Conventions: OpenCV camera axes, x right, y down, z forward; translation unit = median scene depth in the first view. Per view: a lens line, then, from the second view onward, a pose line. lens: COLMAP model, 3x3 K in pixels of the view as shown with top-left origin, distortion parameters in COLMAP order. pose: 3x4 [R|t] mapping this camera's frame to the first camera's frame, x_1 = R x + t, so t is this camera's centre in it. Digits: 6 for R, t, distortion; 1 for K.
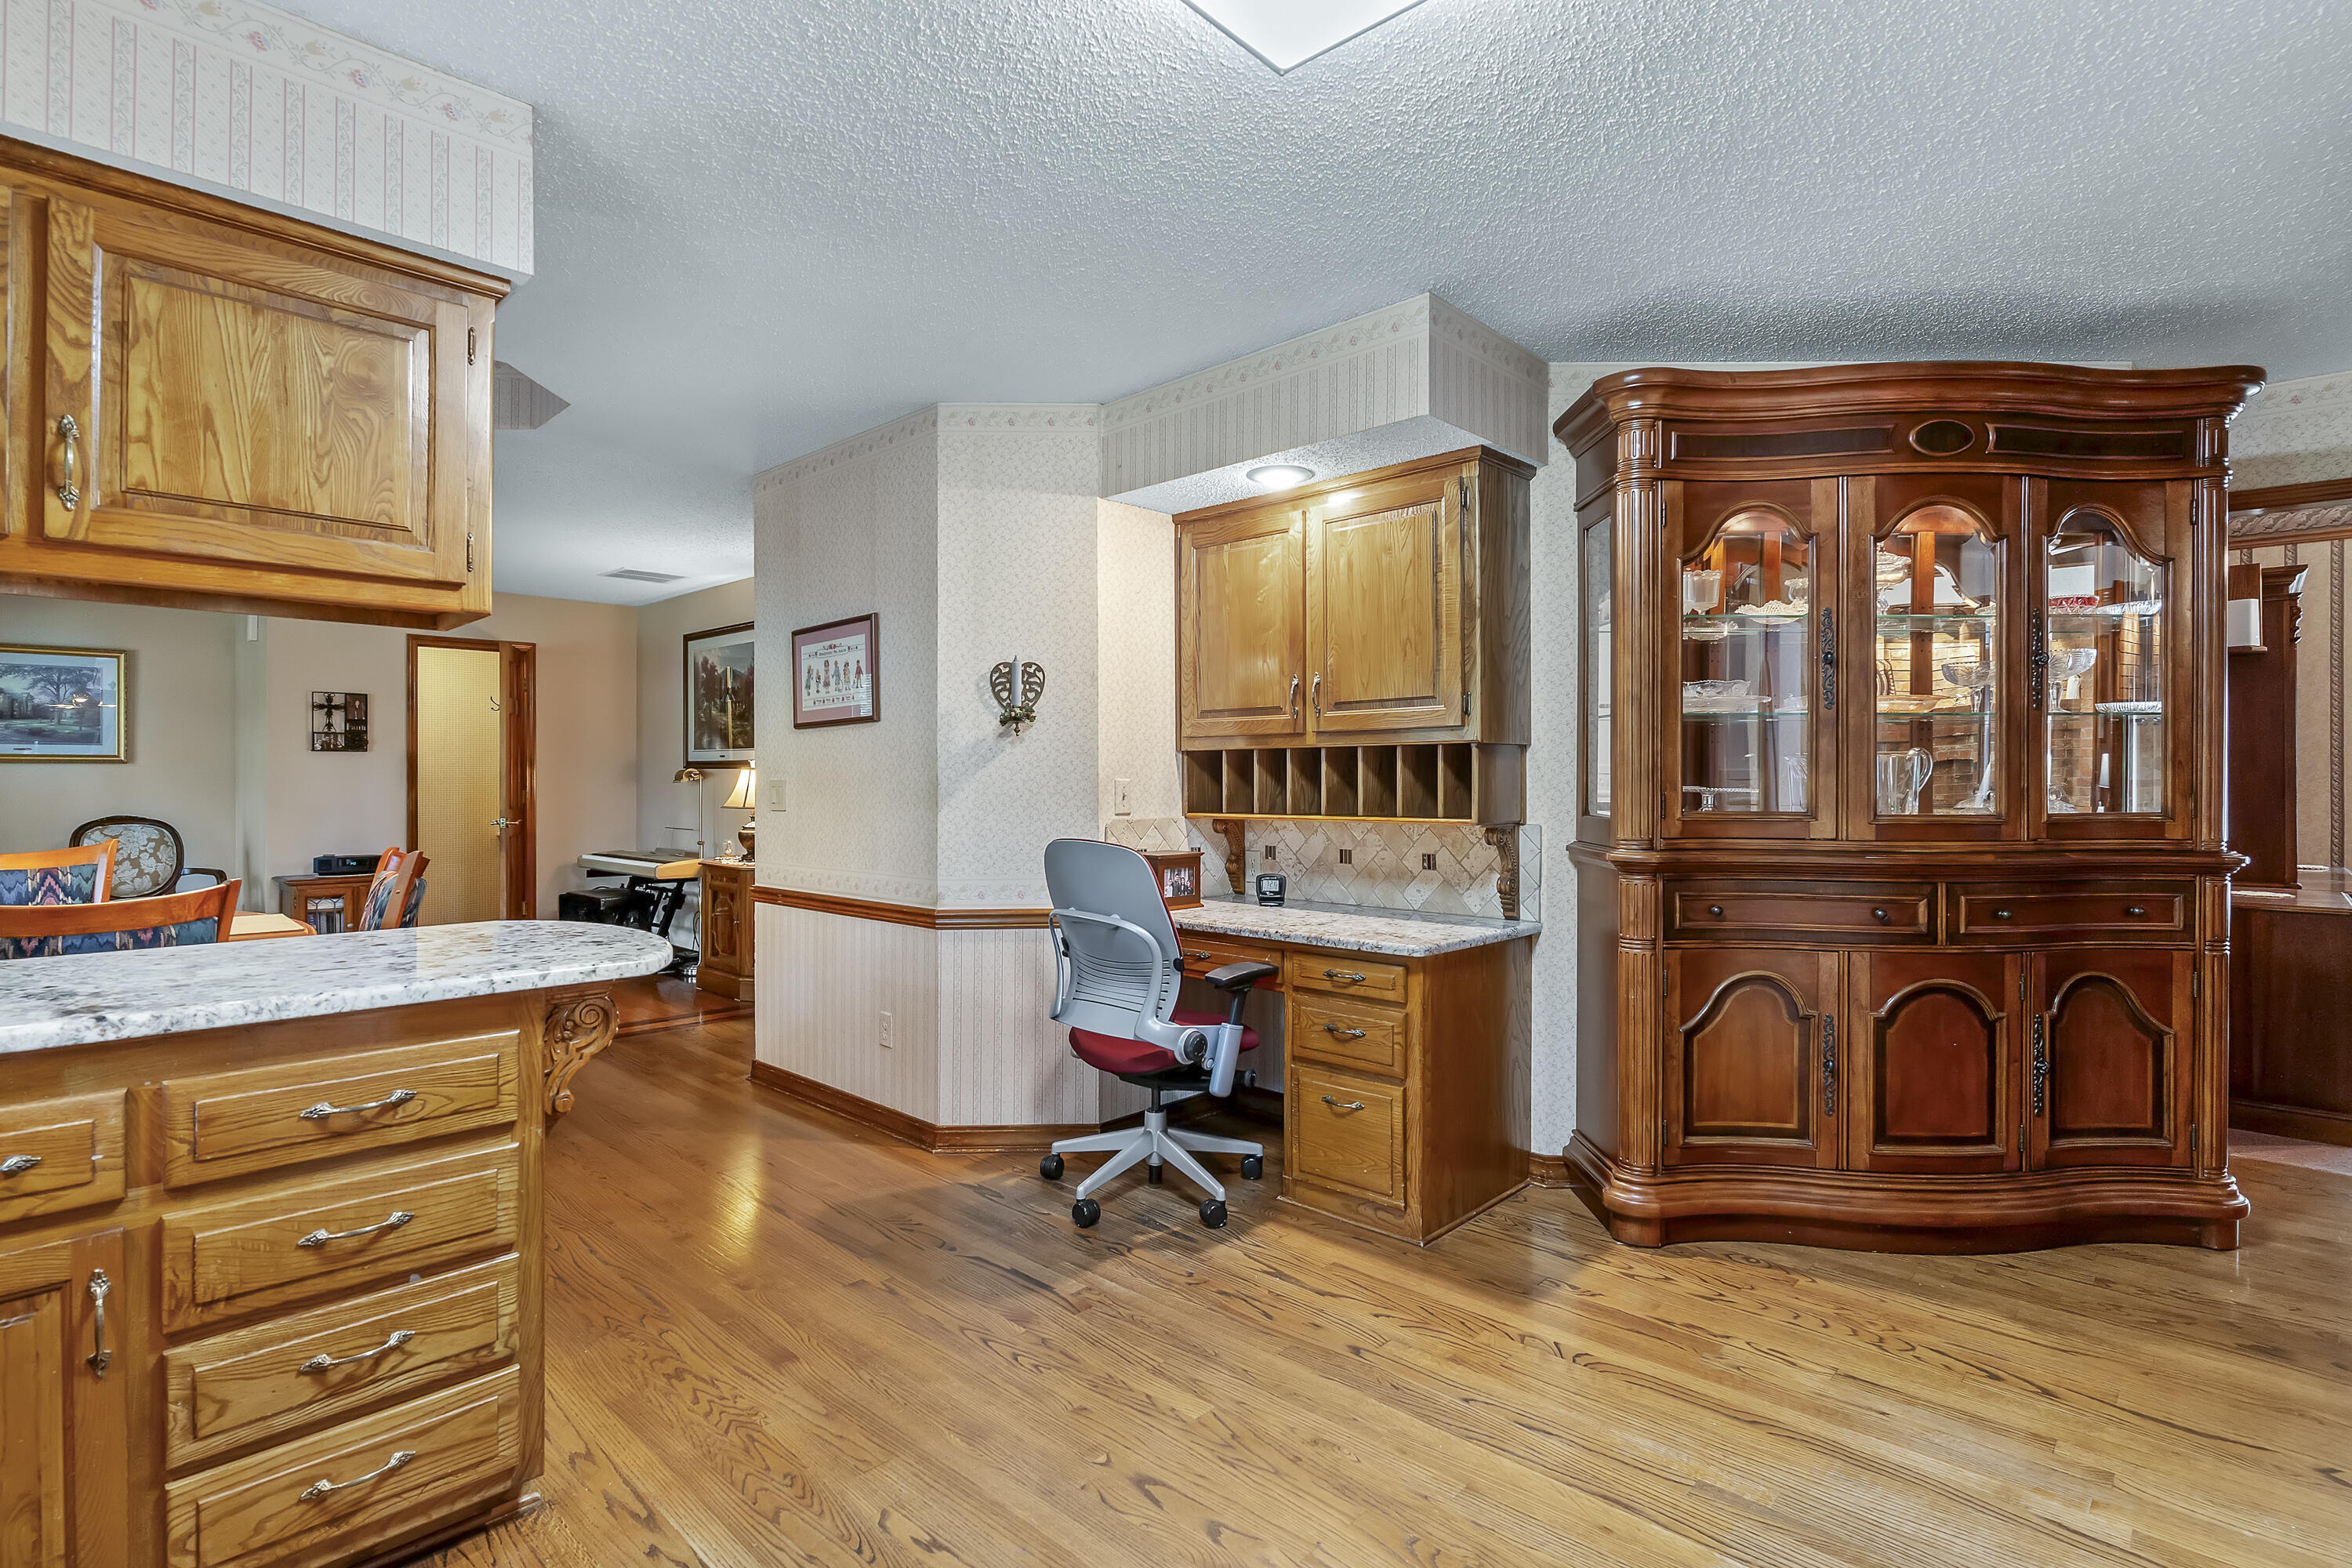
lens RADIAL K [[1106.0, 0, 1165.0], [0, 1106.0, 776.5], [0, 0, 1]] dist [-0.001329, -0.000404]
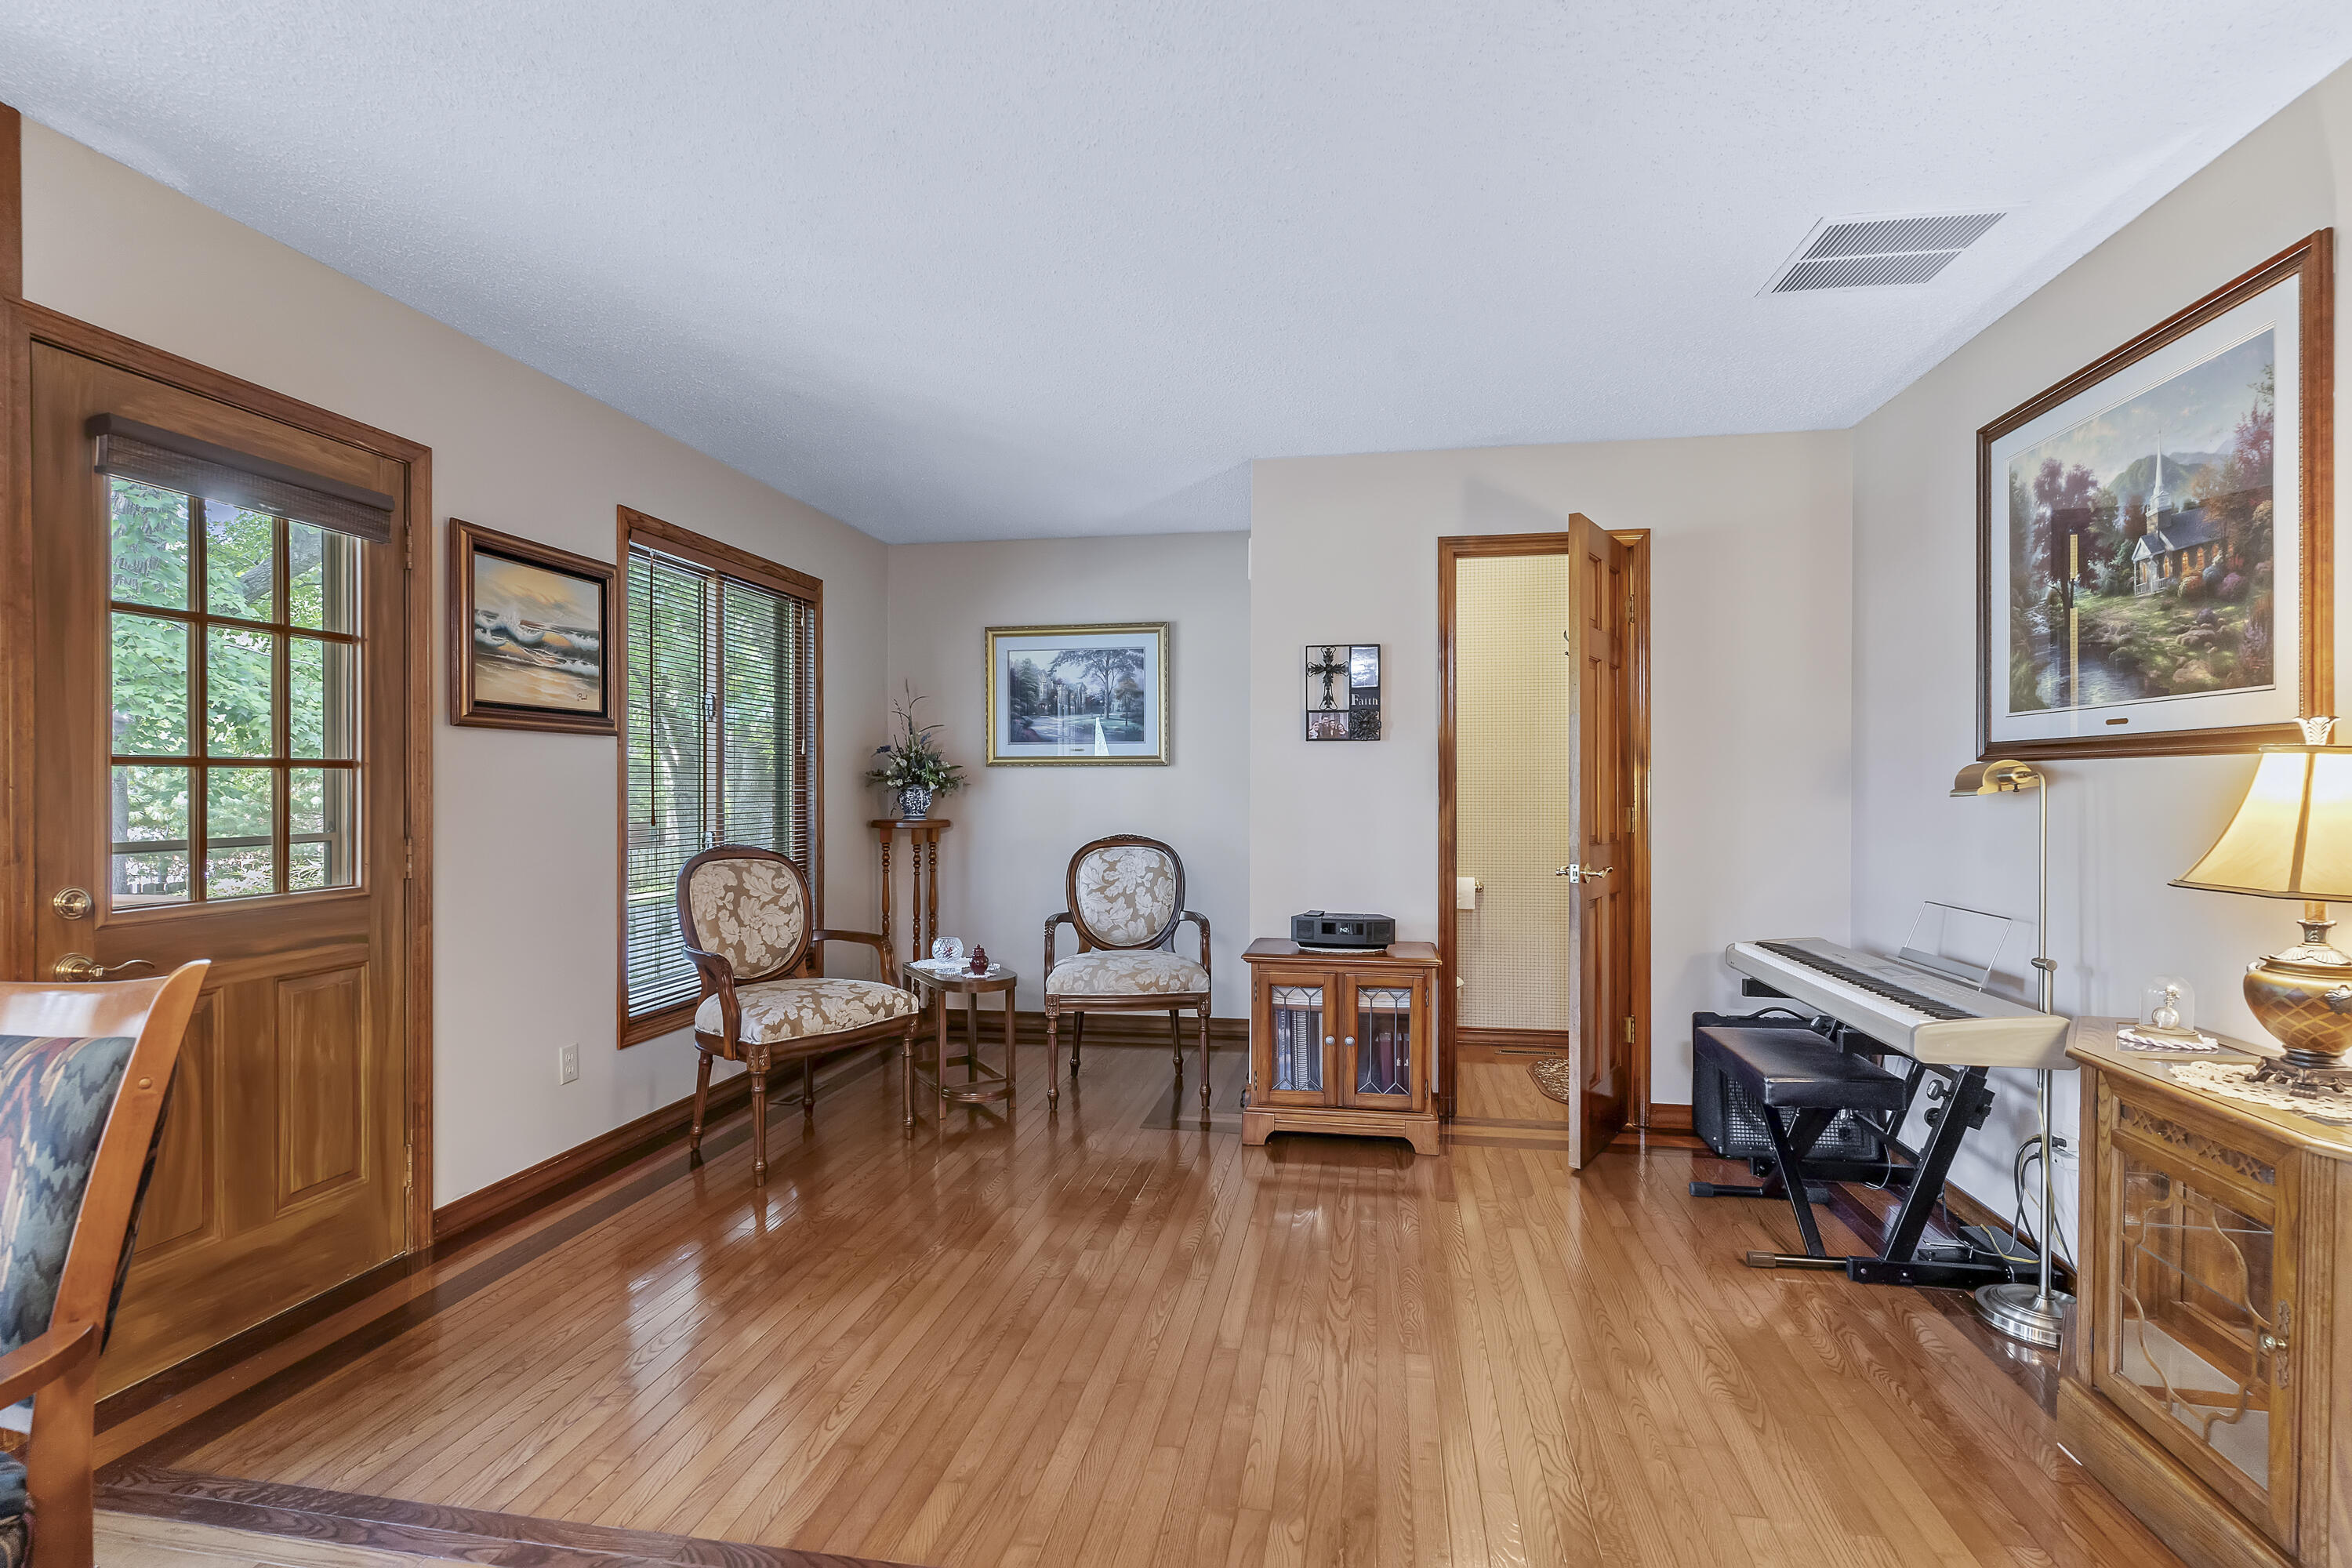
lens RADIAL K [[1124.3, 0, 1180.2], [0, 1124.3, 788.6], [0, 0, 1]] dist [-0.000276, -0.000514]
pose [[0.562509, 0.002587, -0.826787, -0.282194], [-0.002474, 0.999996, 0.001446, 0.003017], [0.826787, 0.001232, 0.562514, 0.575261]]
